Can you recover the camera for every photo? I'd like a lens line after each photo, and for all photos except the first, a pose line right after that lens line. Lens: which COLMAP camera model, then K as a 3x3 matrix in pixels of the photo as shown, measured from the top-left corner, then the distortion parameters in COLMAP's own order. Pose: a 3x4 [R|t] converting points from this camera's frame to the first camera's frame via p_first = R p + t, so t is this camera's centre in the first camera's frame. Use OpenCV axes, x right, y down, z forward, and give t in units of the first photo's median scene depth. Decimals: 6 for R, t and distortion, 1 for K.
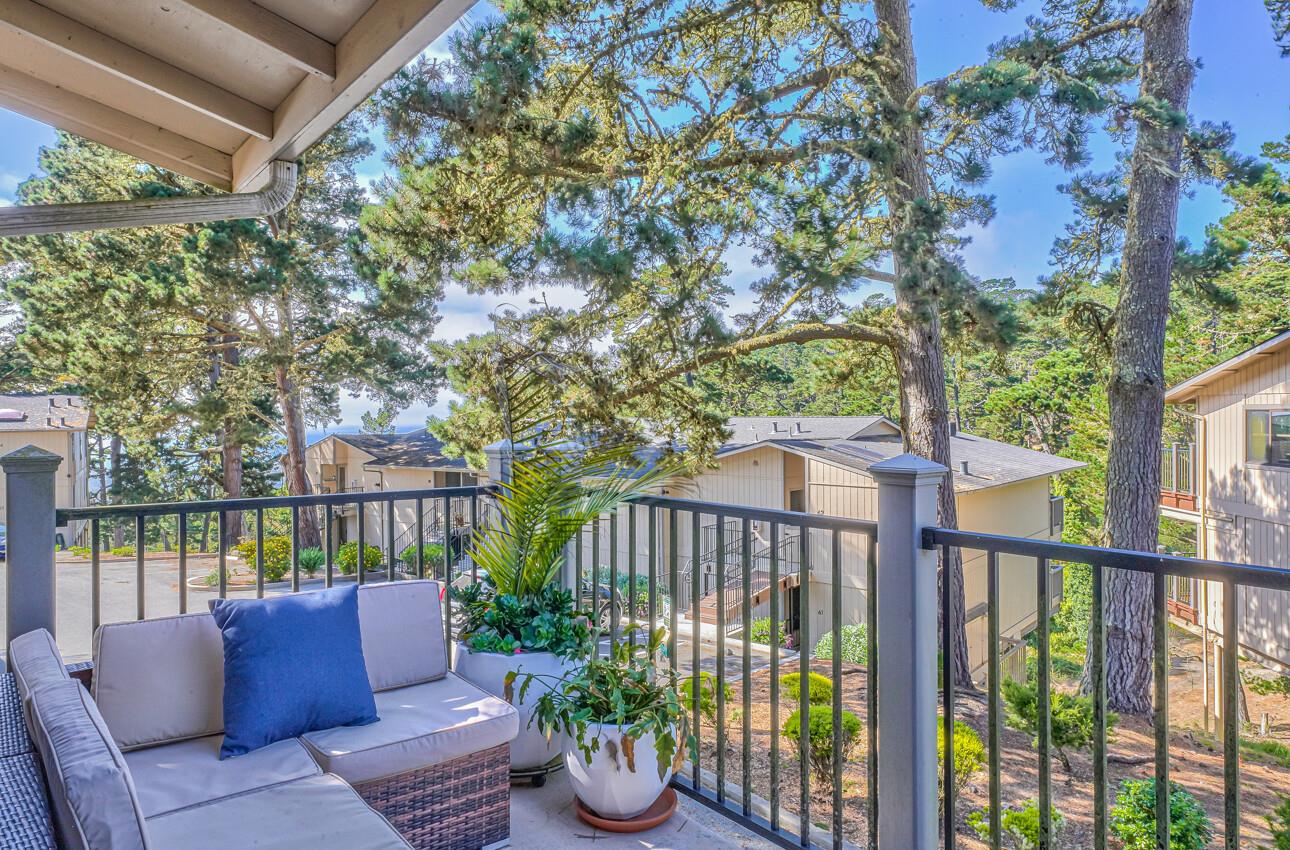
lens RADIAL K [[794.8, 0, 645.0], [0, 794.8, 425.0], [0, 0, 1]] dist [0.001280, 0.019726]
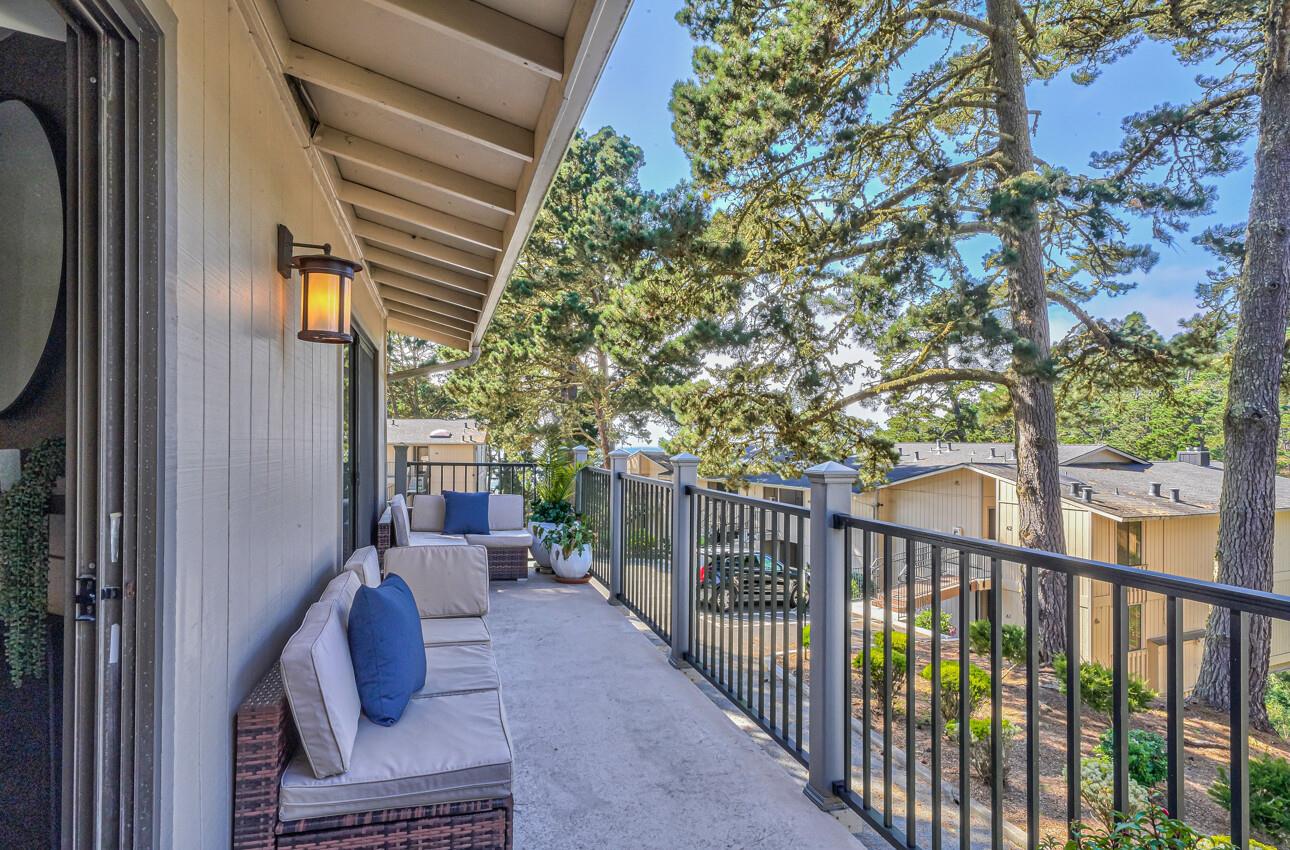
lens RADIAL K [[728.3, 0, 645.8], [0, 728.3, 445.4], [0, 0, 1]] dist [0.003029, 0.001244]
pose [[0.917029, 0.018511, -0.398392, 0.156651], [-0.019757, 0.999804, 0.000977, 0.001446], [0.398332, 0.006975, 0.917215, -0.157556]]
